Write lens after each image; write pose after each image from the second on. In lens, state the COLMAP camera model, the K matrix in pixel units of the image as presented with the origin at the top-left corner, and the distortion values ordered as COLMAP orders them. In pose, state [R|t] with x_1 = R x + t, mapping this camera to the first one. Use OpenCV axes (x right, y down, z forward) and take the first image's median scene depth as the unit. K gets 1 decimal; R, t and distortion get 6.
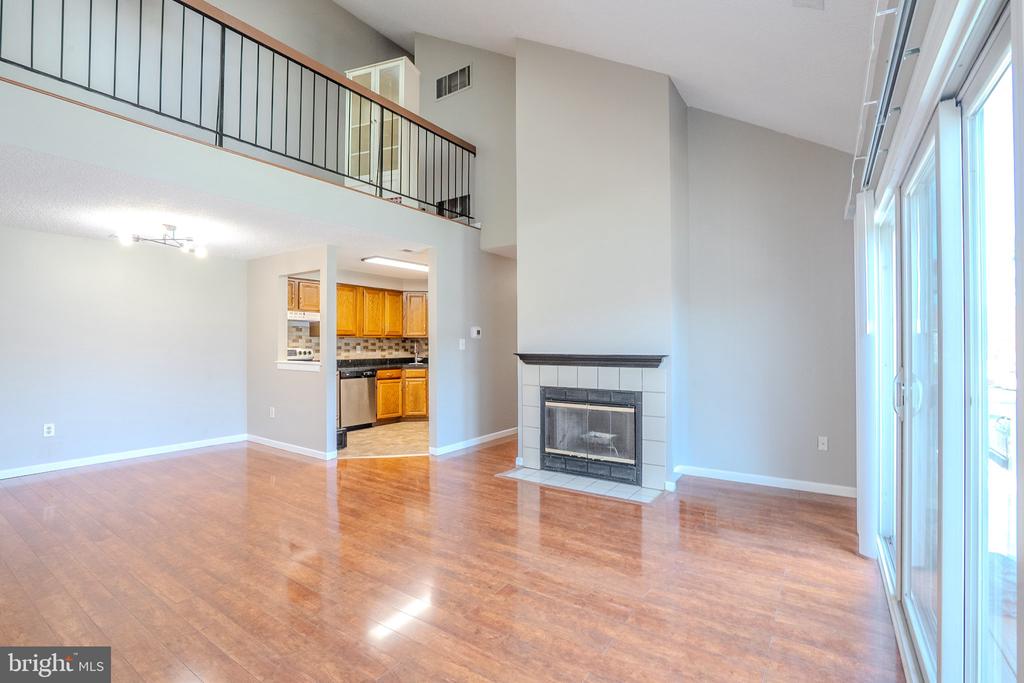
lens RADIAL K [[471.9, 0, 508.6], [0, 471.9, 343.3], [0, 0, 1]] dist [-0.056813, 0.020661]
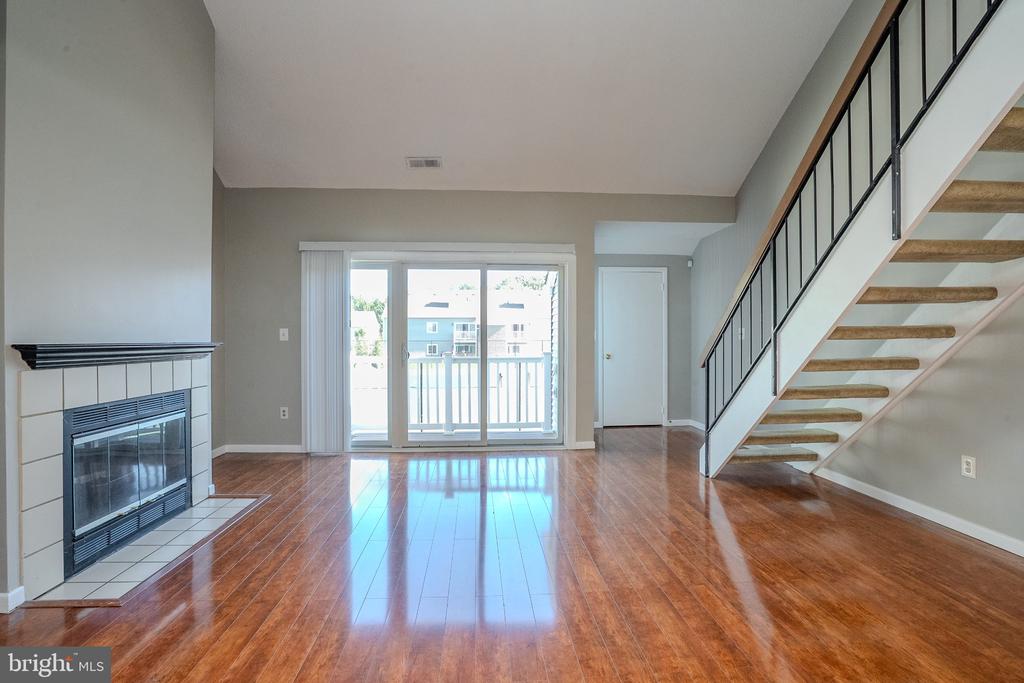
lens RADIAL K [[471.9, 0, 511.6], [0, 471.9, 343.0], [0, 0, 1]] dist [-0.056813, 0.020661]
pose [[-0.628187, -0.004140, 0.778051, -0.567952], [-0.000377, 0.999987, 0.005017, 0.017297], [-0.778062, 0.002859, -0.628181, 0.892604]]
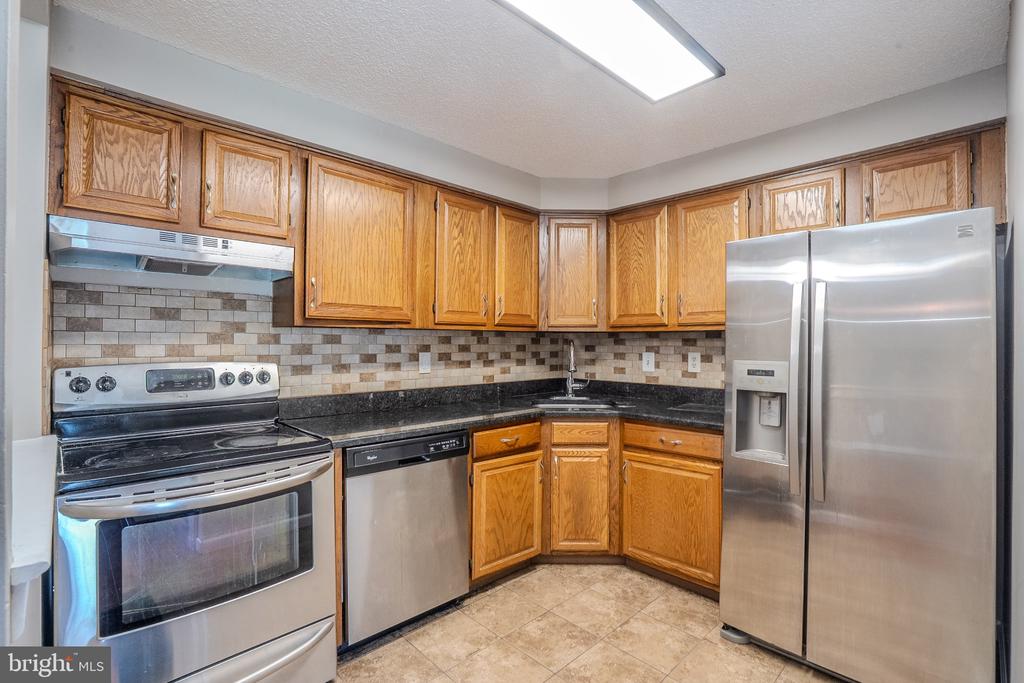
lens RADIAL K [[471.9, 0, 511.8], [0, 471.9, 332.5], [0, 0, 1]] dist [-0.056813, 0.020661]
pose [[0.981144, 0.001007, -0.193277, -0.273165], [-0.004201, 0.999861, -0.016120, -0.007358], [0.193233, 0.016628, 0.981012, 0.981760]]
